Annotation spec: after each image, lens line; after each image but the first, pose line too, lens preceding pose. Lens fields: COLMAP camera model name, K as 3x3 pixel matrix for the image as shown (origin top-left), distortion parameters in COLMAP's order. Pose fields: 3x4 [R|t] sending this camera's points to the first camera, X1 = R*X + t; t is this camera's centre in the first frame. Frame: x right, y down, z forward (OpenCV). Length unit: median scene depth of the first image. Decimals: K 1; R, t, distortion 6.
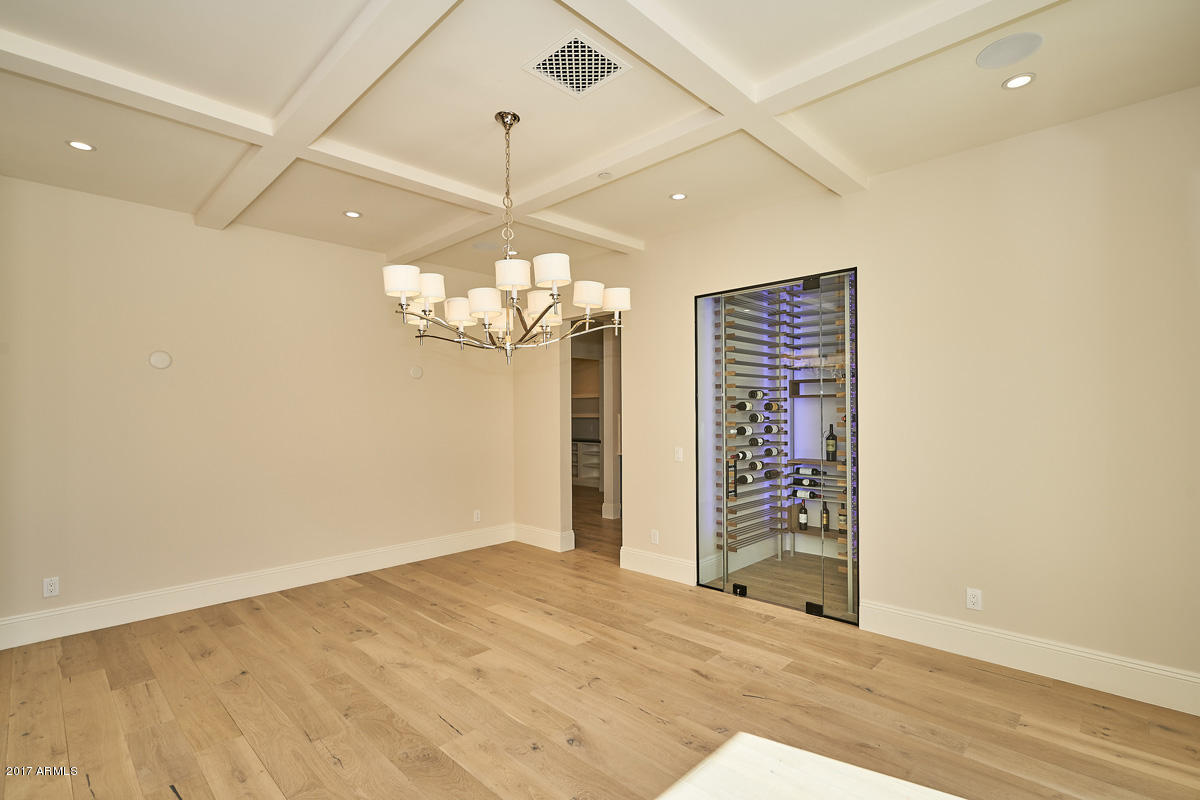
lens RADIAL K [[549.8, 0, 604.4], [0, 549.8, 403.7], [0, 0, 1]] dist [-0.000792, 0.000147]
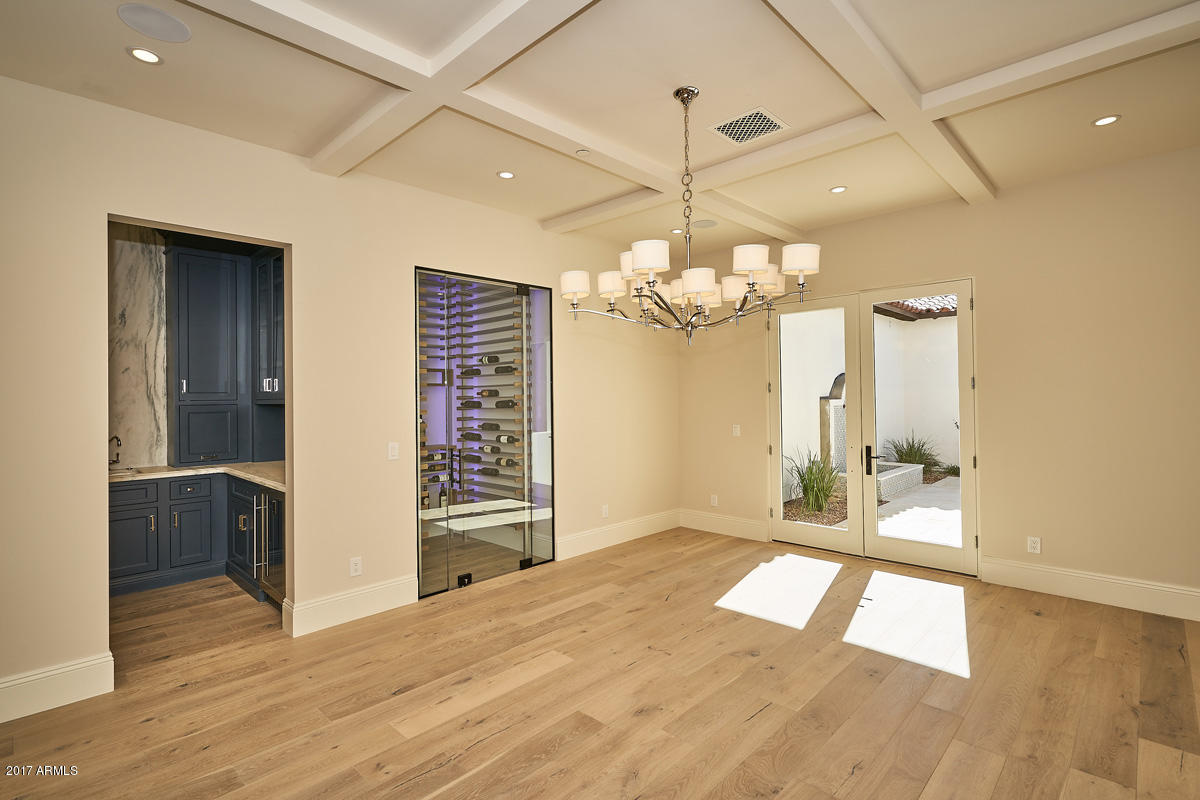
lens RADIAL K [[549.8, 0, 604.4], [0, 549.8, 403.7], [0, 0, 1]] dist [-0.000792, 0.000147]
pose [[0.017382, -0.004983, 0.999837, -0.905808], [-0.002765, 0.999984, 0.005032, 0.019724], [-0.999845, -0.002852, 0.017368, 0.901049]]
